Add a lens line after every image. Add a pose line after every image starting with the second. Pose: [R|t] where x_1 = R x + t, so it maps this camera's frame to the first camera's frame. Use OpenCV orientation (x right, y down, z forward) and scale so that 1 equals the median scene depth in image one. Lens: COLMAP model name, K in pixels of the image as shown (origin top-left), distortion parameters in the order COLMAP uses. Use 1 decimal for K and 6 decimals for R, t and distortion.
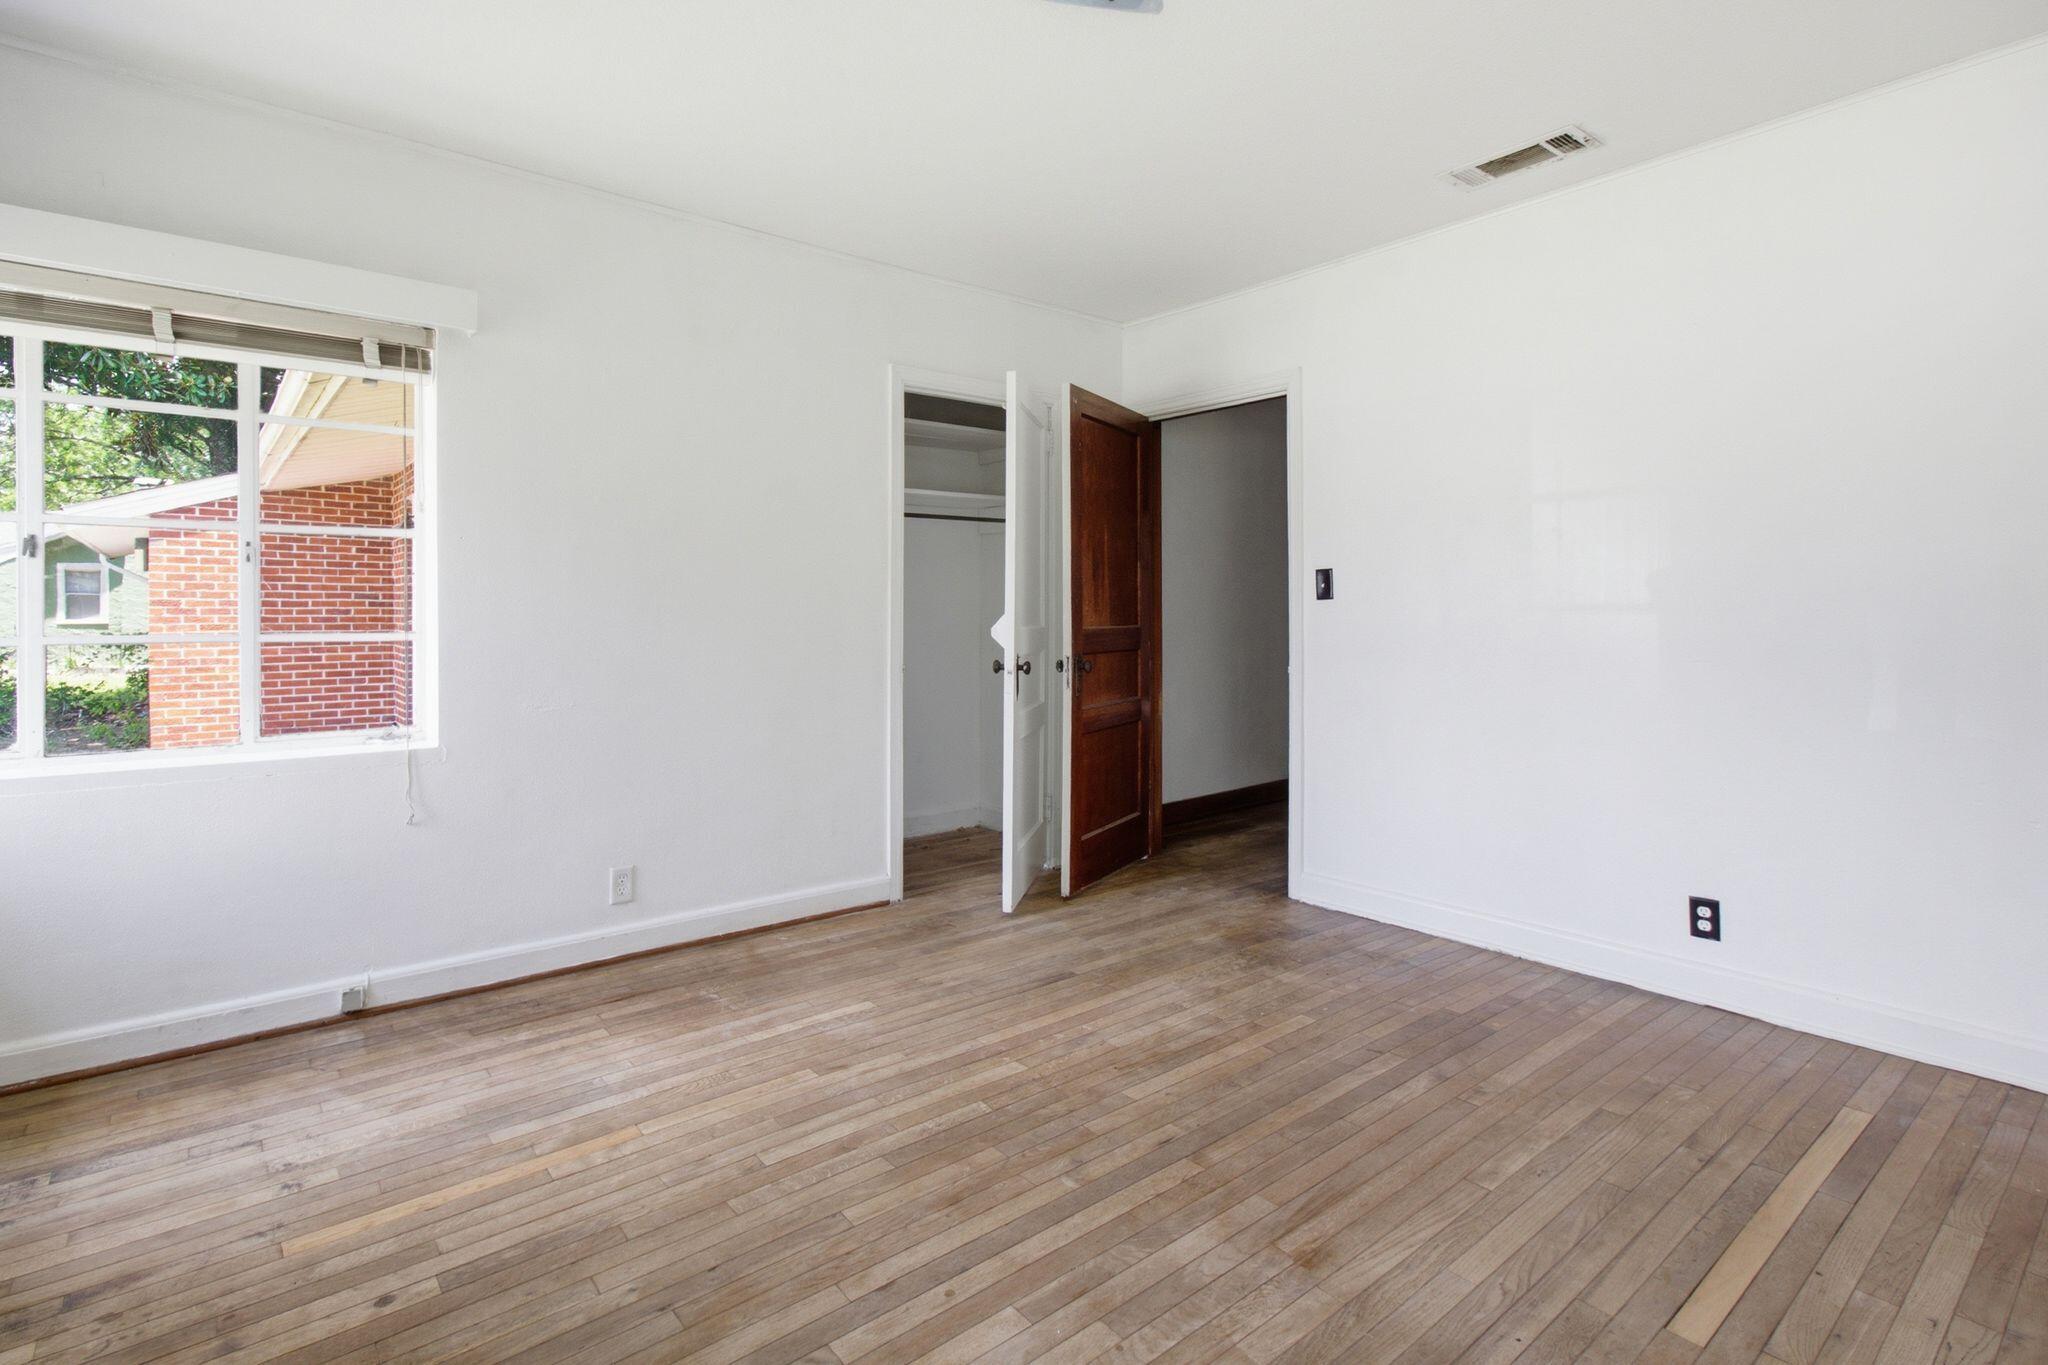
lens RADIAL K [[995.6, 0, 1028.0], [0, 995.6, 629.3], [0, 0, 1]] dist [0.000670, 0.001063]
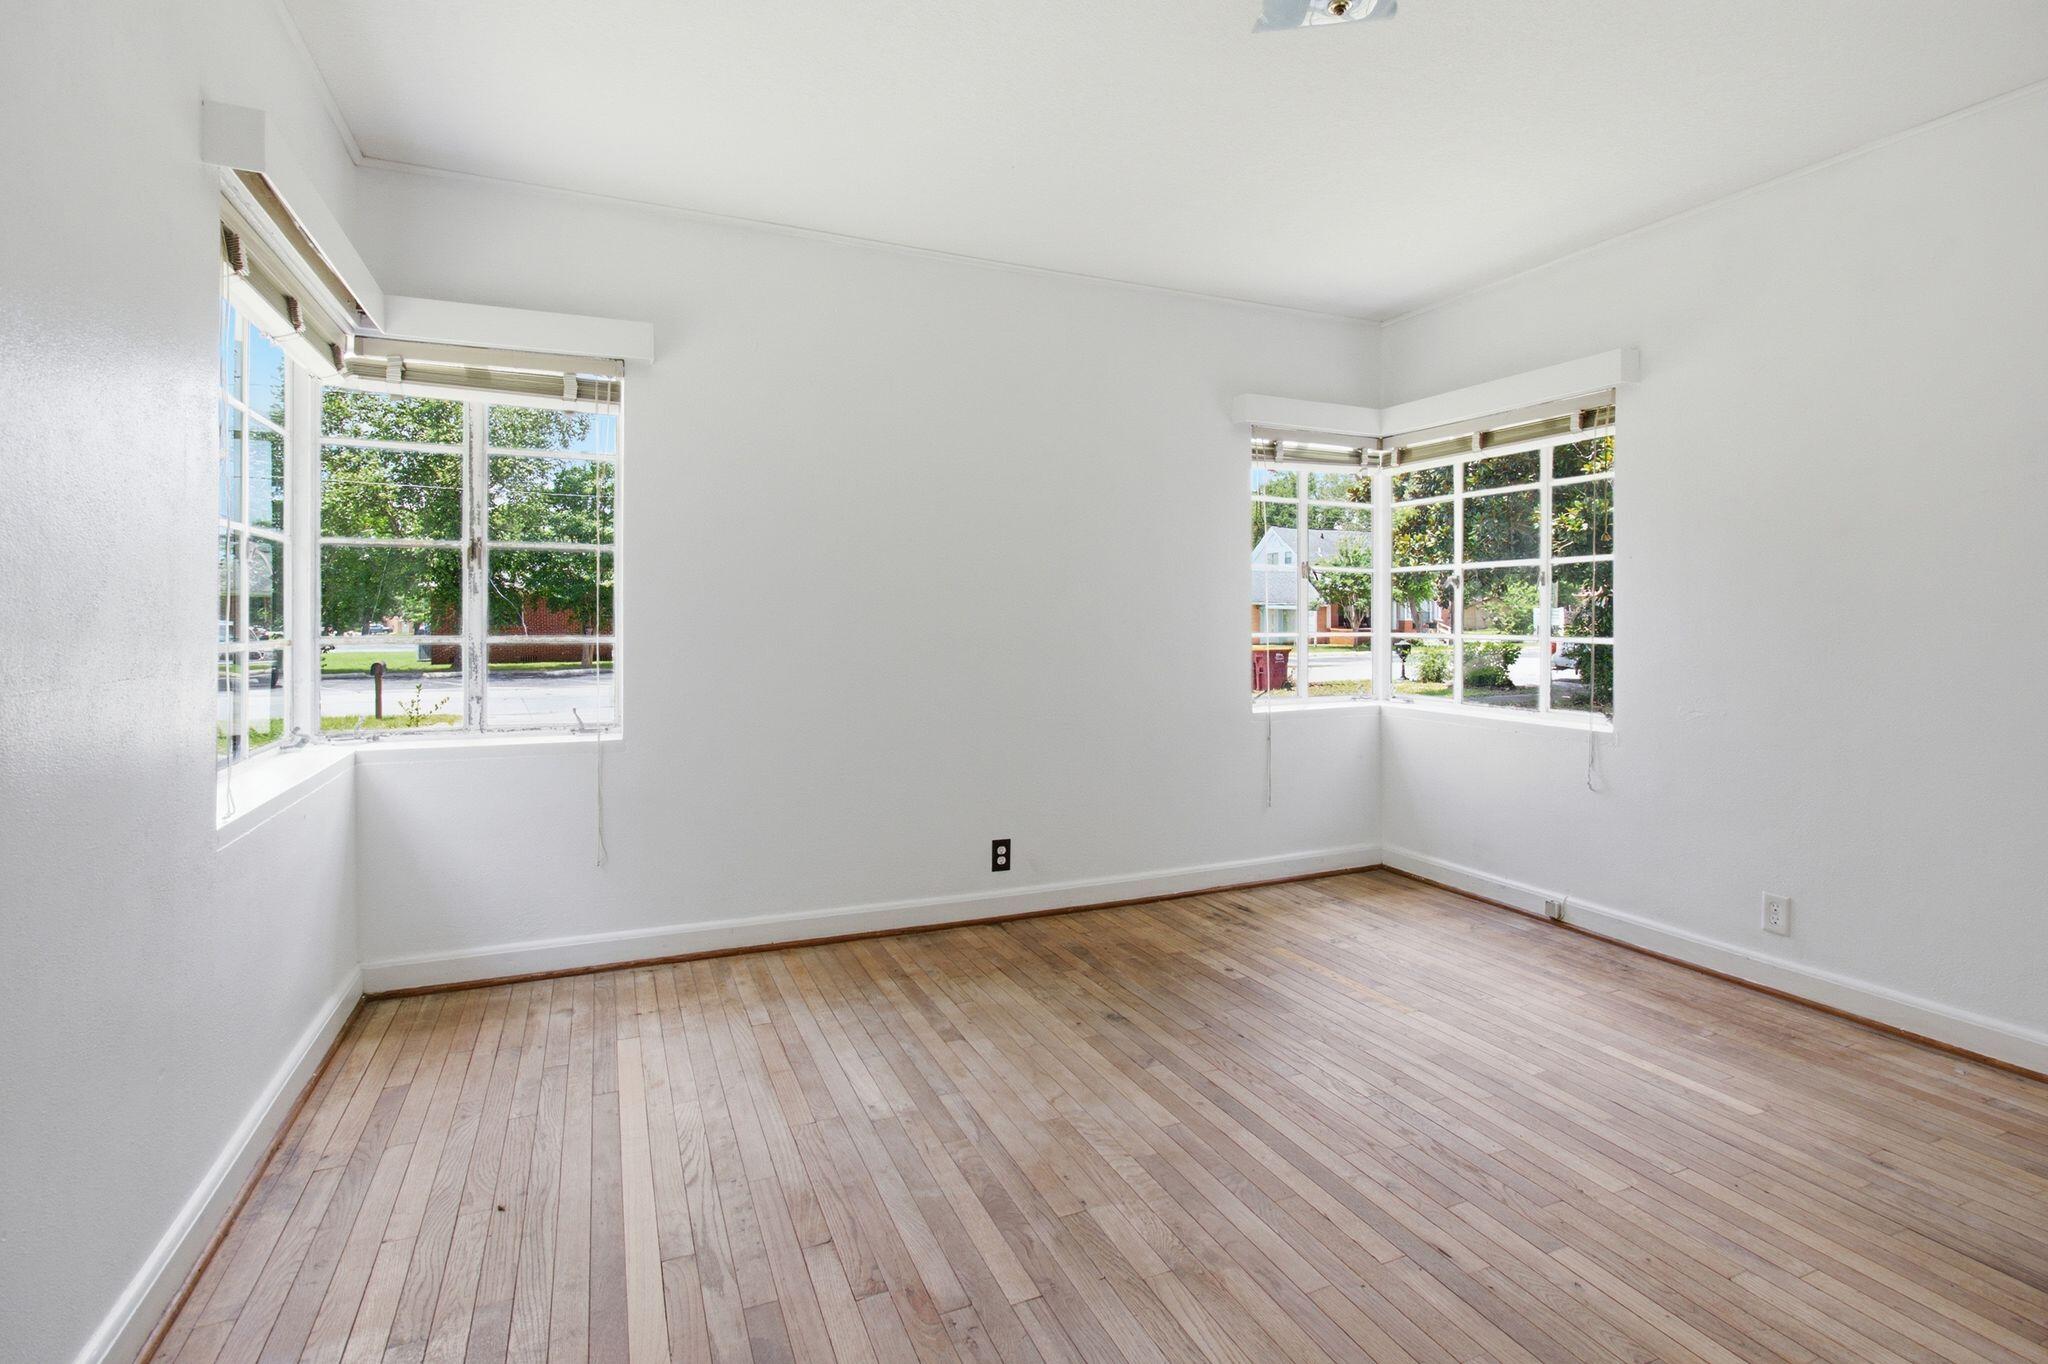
lens RADIAL K [[995.6, 0, 1028.0], [0, 995.6, 628.8], [0, 0, 1]] dist [0.000670, 0.001063]
pose [[-0.286109, 0.003207, -0.958192, 0.831435], [-0.018048, 0.999799, 0.008735, -0.004947], [0.958027, 0.019793, -0.285994, 0.721640]]
